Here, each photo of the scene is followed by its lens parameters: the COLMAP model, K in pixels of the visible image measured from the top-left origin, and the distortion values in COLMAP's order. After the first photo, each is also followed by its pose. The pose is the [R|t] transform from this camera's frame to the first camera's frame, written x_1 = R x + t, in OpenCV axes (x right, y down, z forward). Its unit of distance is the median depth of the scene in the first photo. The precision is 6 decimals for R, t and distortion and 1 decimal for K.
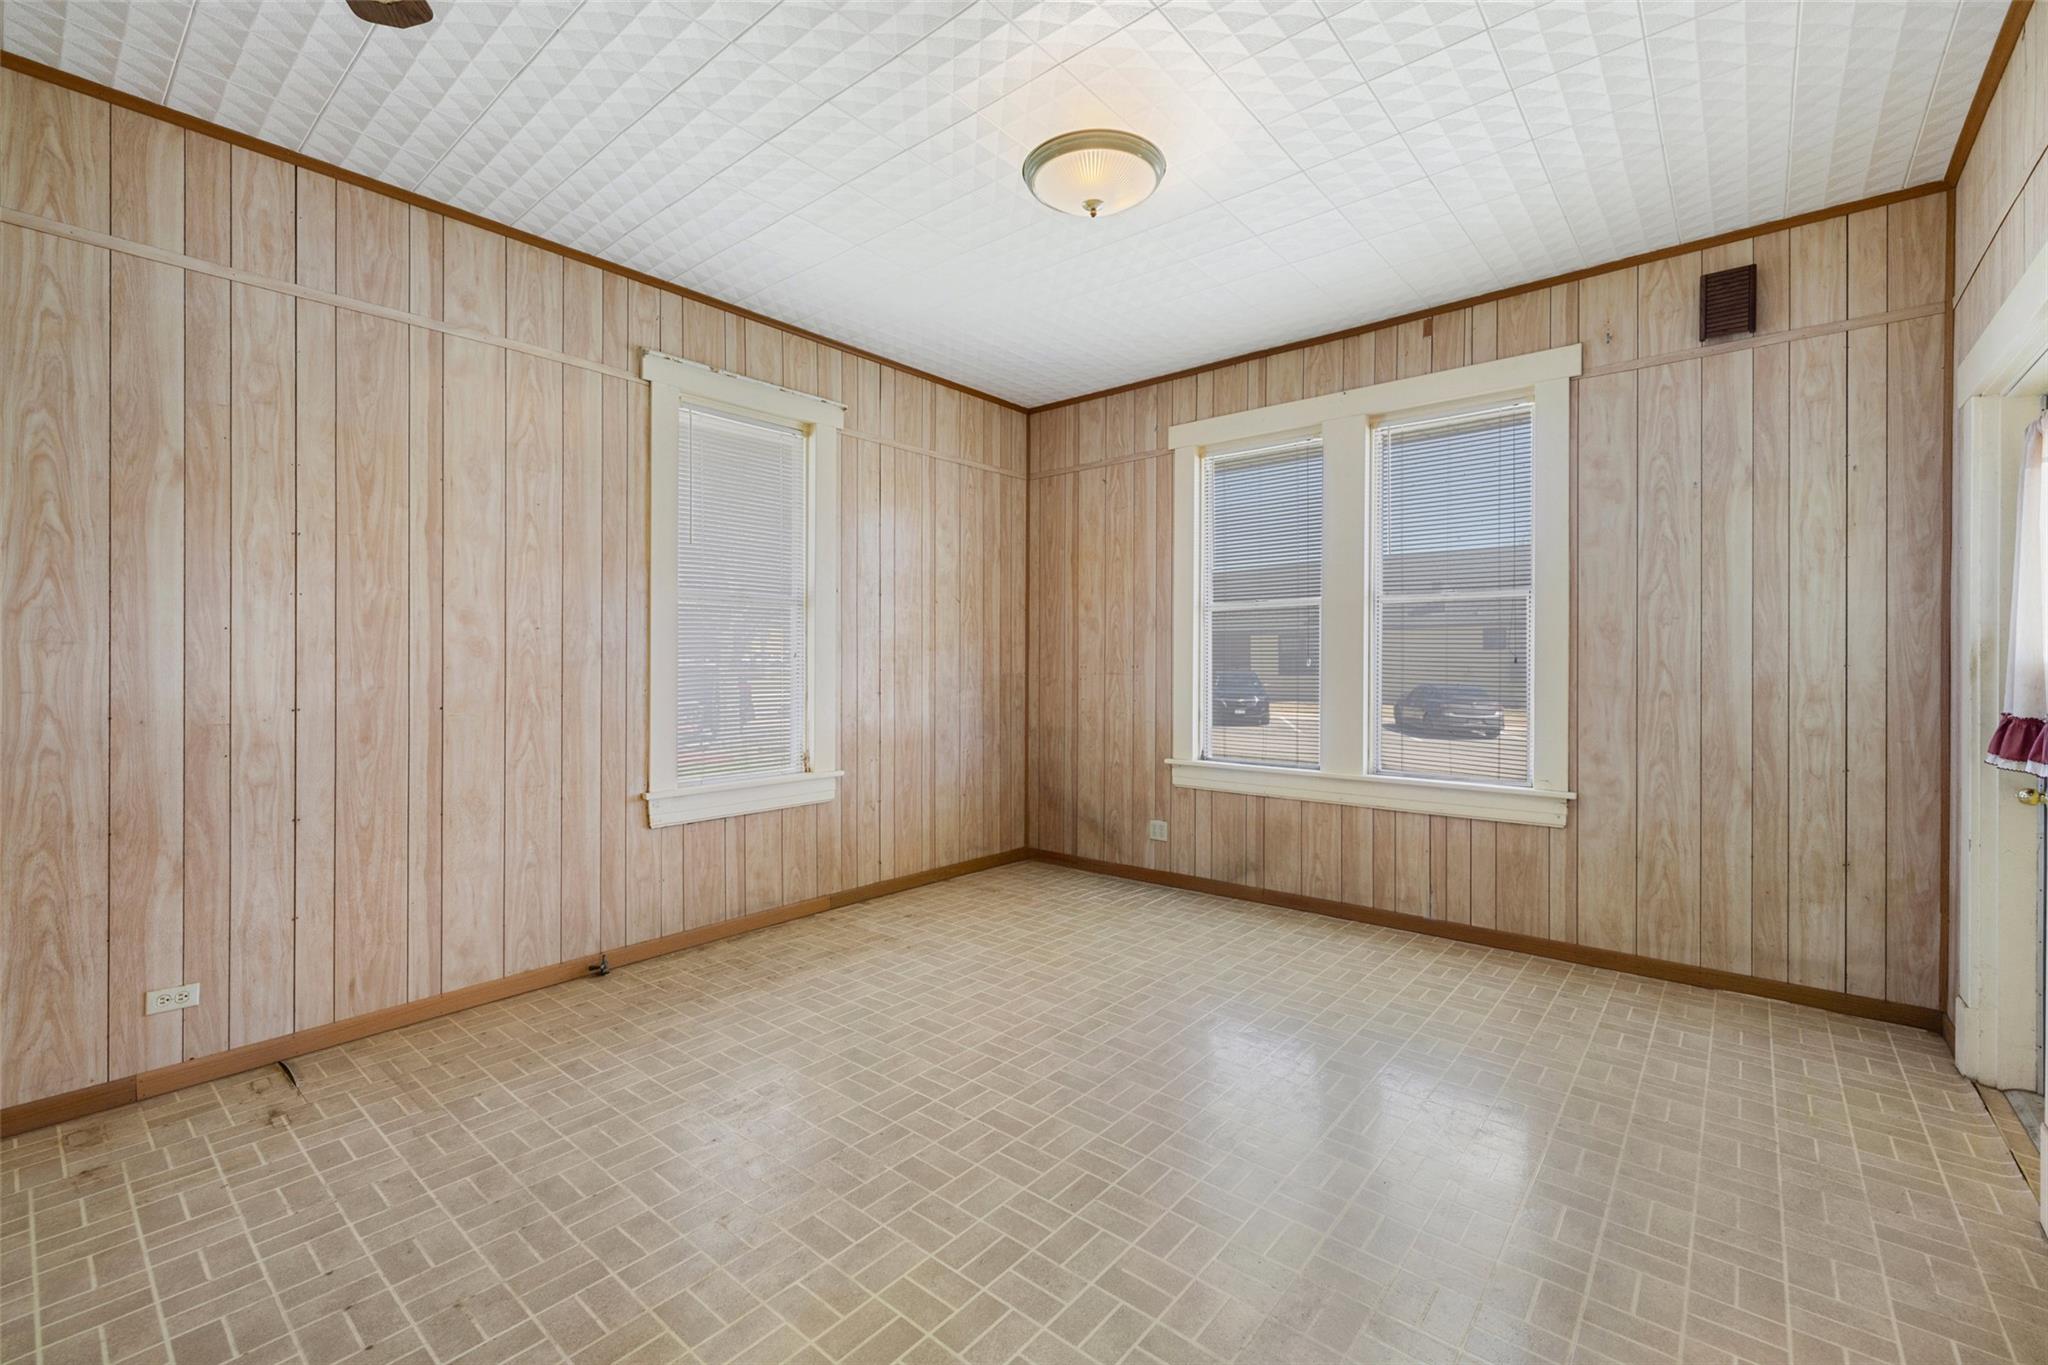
lens RADIAL K [[860.9, 0, 1023.8], [0, 860.9, 670.5], [0, 0, 1]] dist [-0.001956, 0.000704]
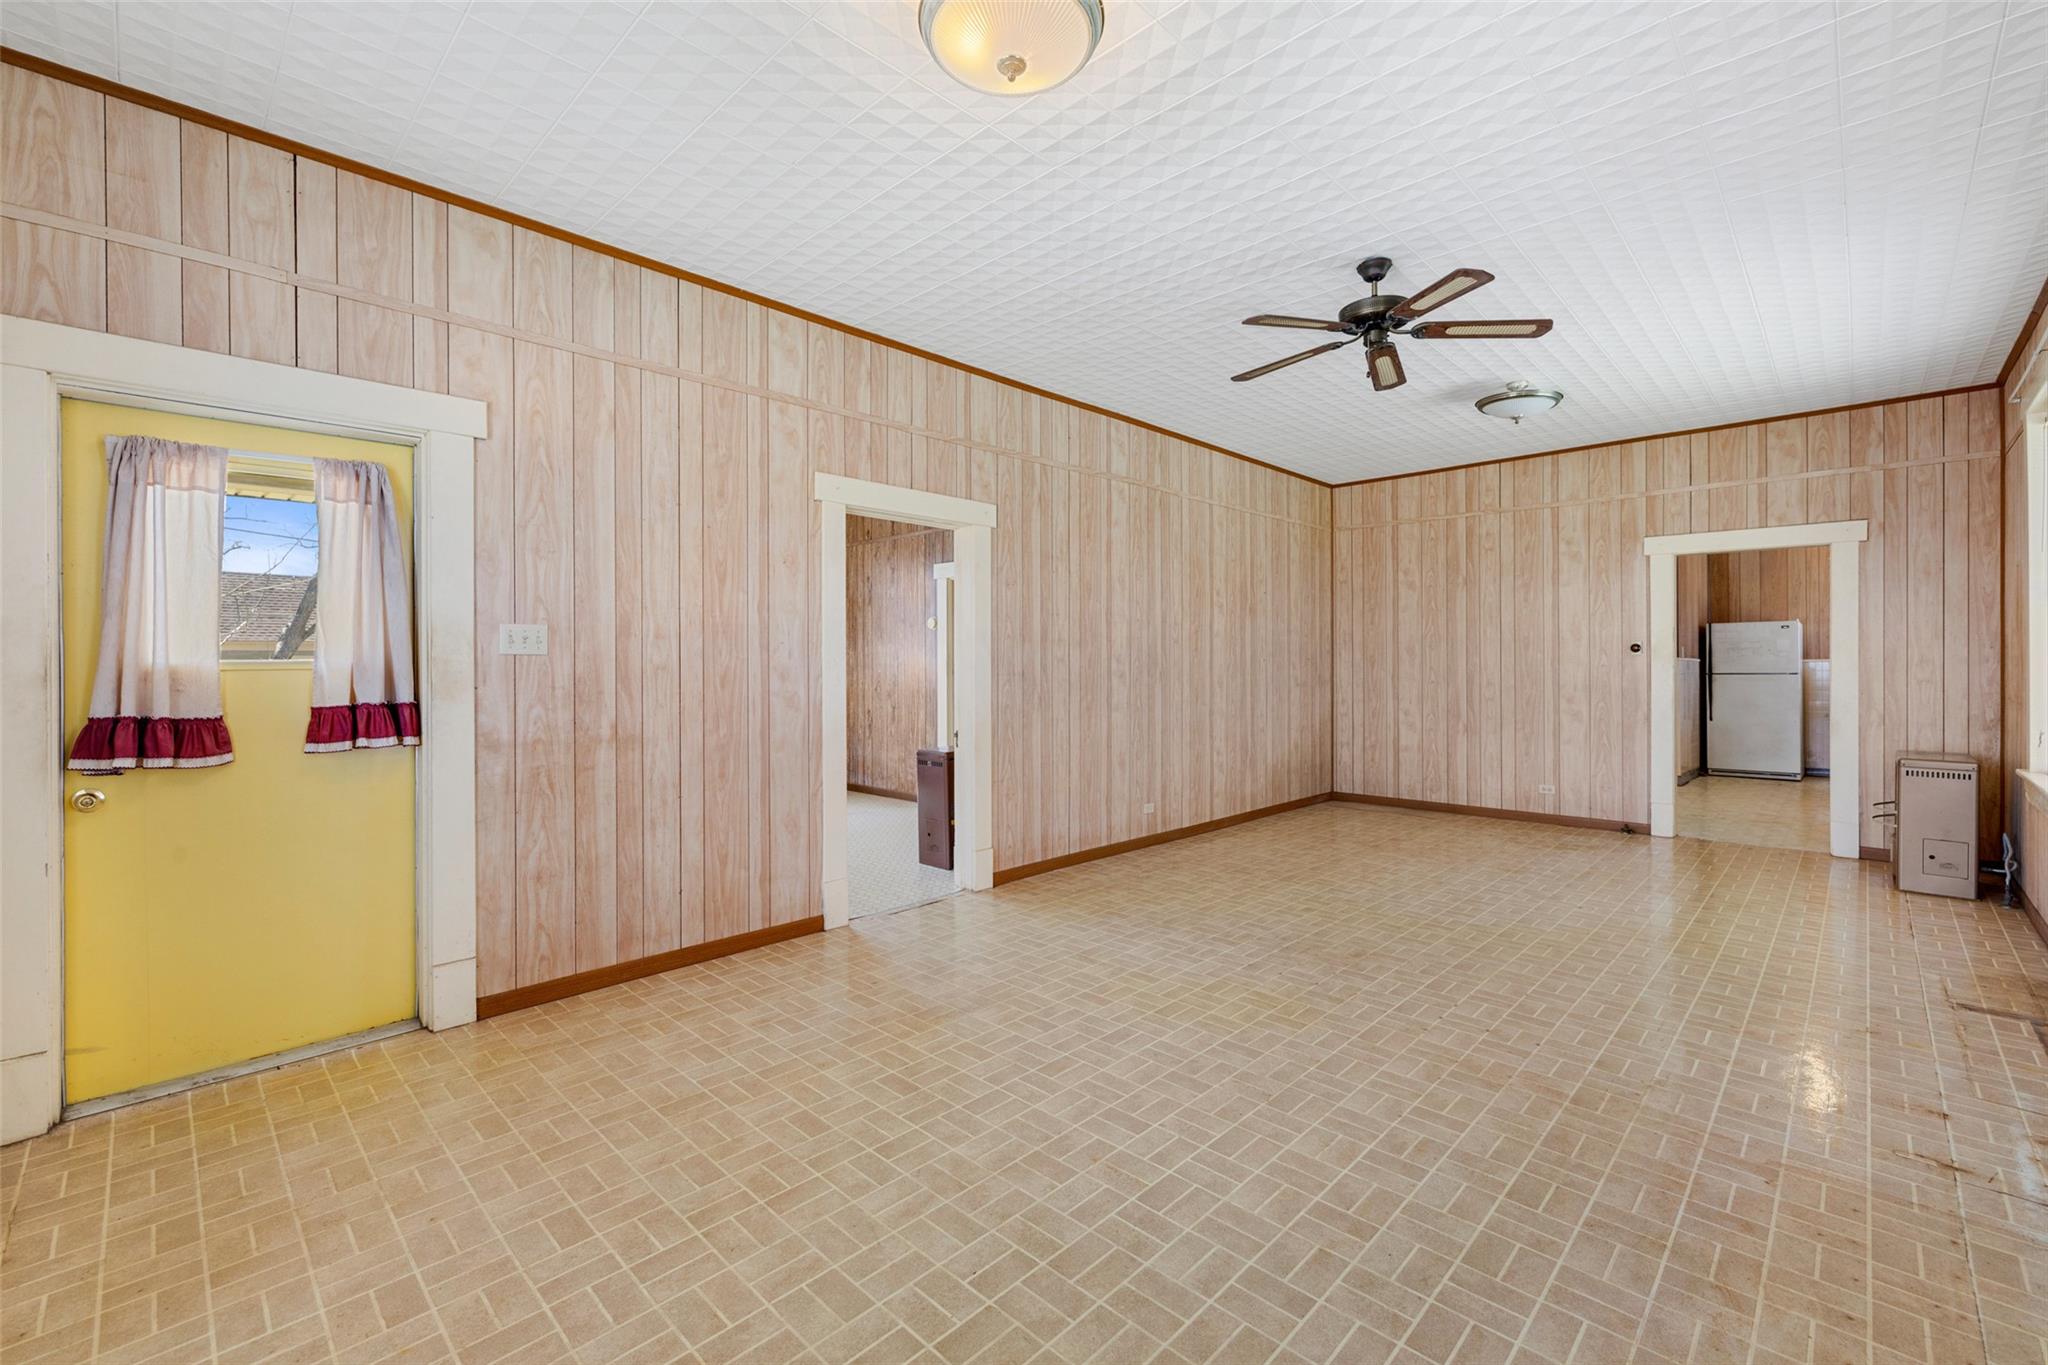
lens RADIAL K [[860.9, 0, 1020.9], [0, 860.9, 668.8], [0, 0, 1]] dist [-0.001956, 0.000704]
pose [[-0.996411, 0.003498, 0.084574, 0.006764], [0.004063, 0.999971, 0.006509, -0.005700], [-0.084549, 0.006830, -0.996396, 1.172807]]
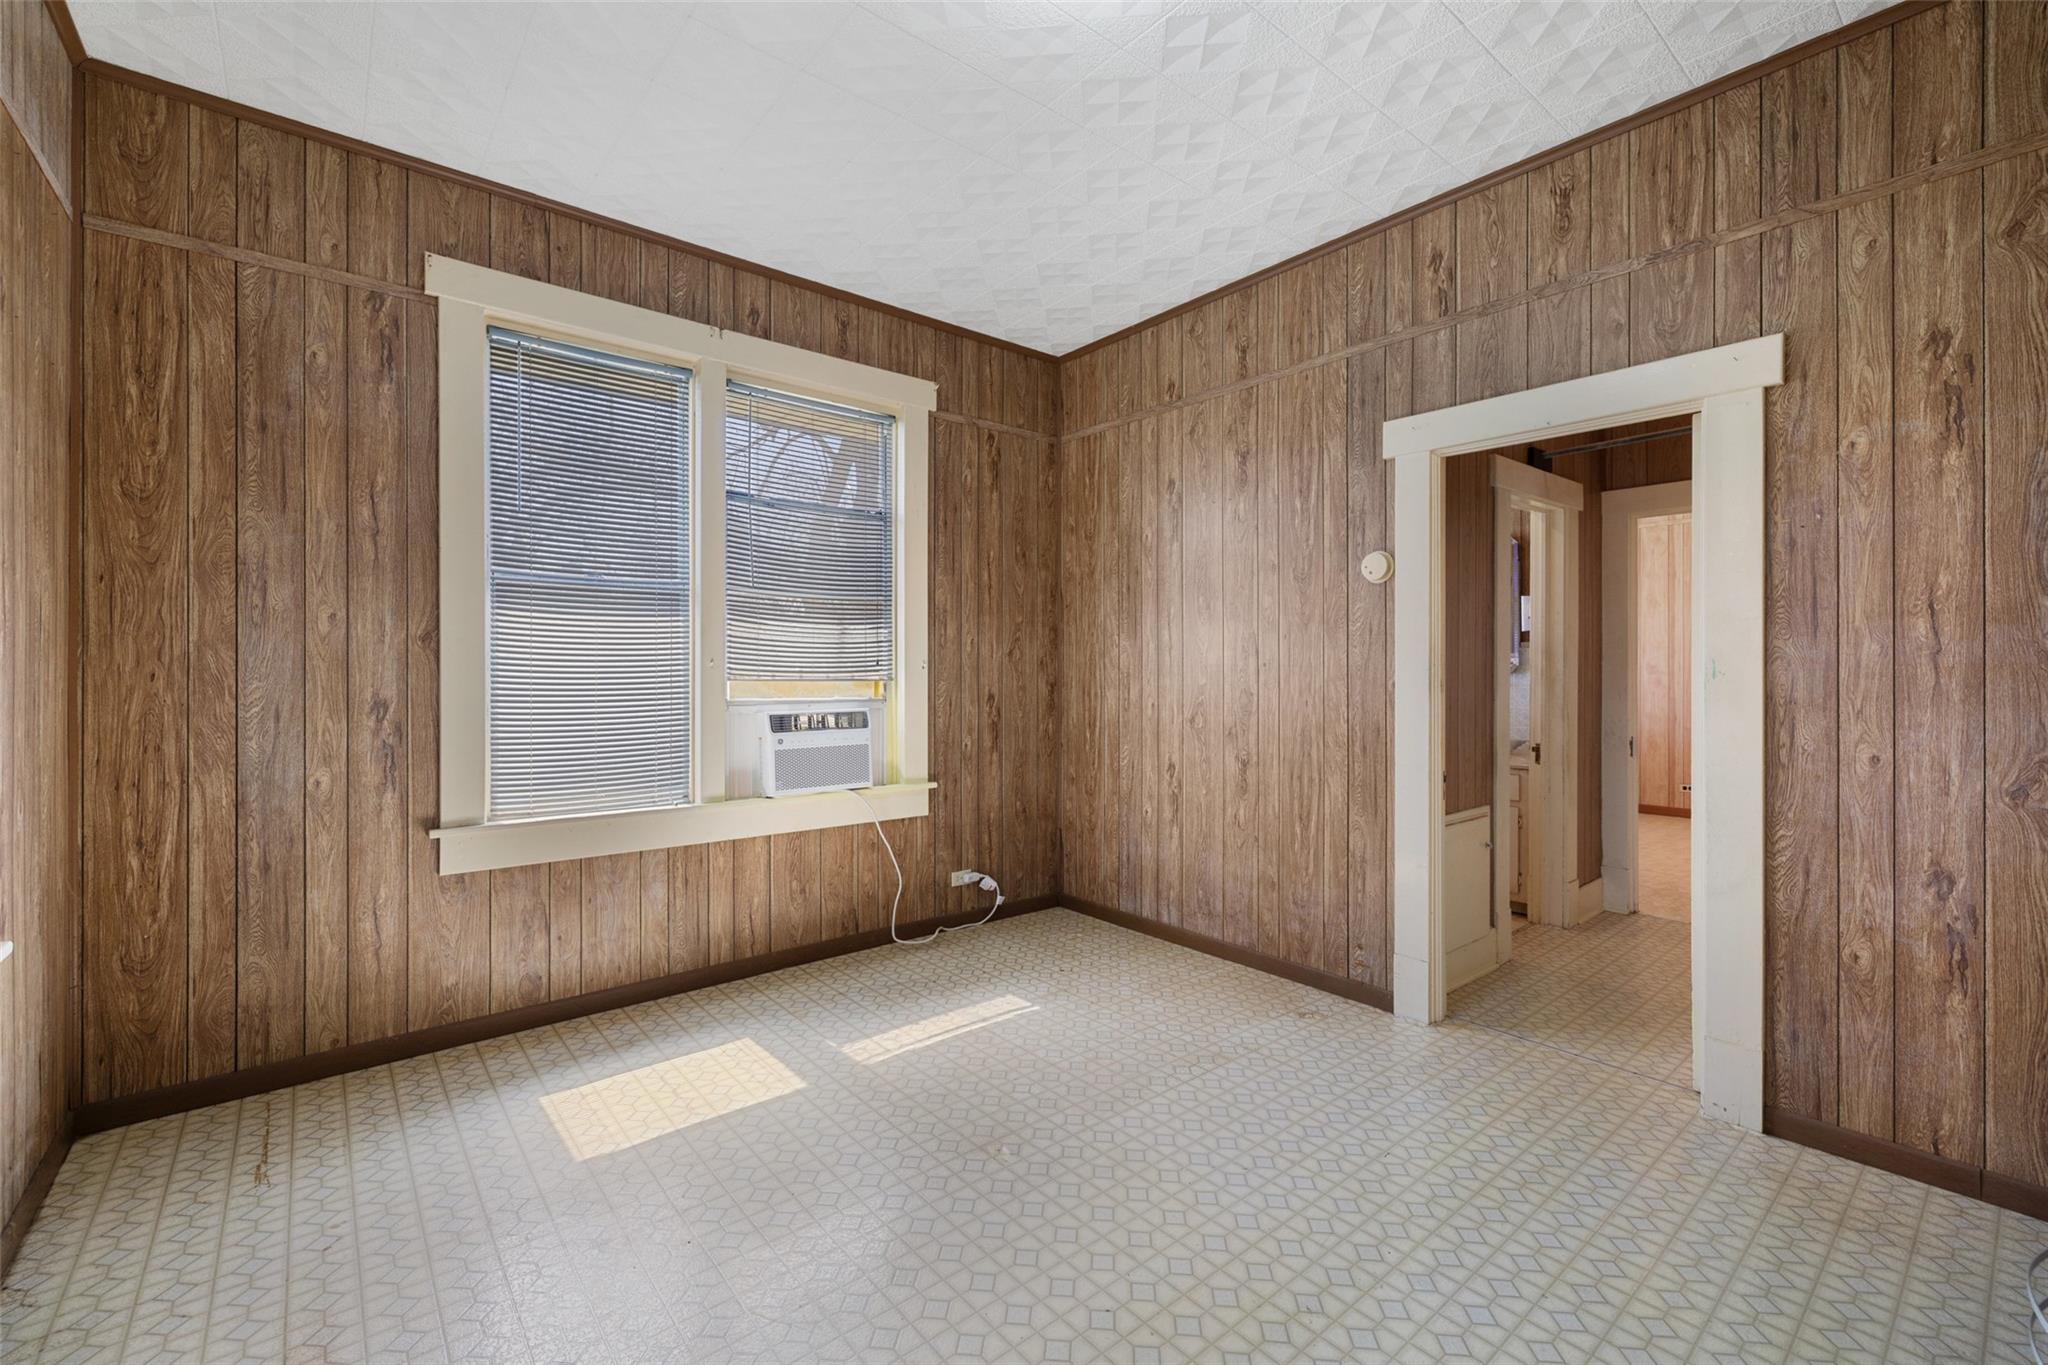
lens RADIAL K [[860.9, 0, 1025.4], [0, 860.9, 675.9], [0, 0, 1]] dist [-0.001956, 0.000704]
pose [[-0.982835, 0.000119, 0.184488, 0.542295], [0.001313, 0.999979, 0.006352, -0.000236], [-0.184483, 0.006485, -0.982814, 0.103846]]
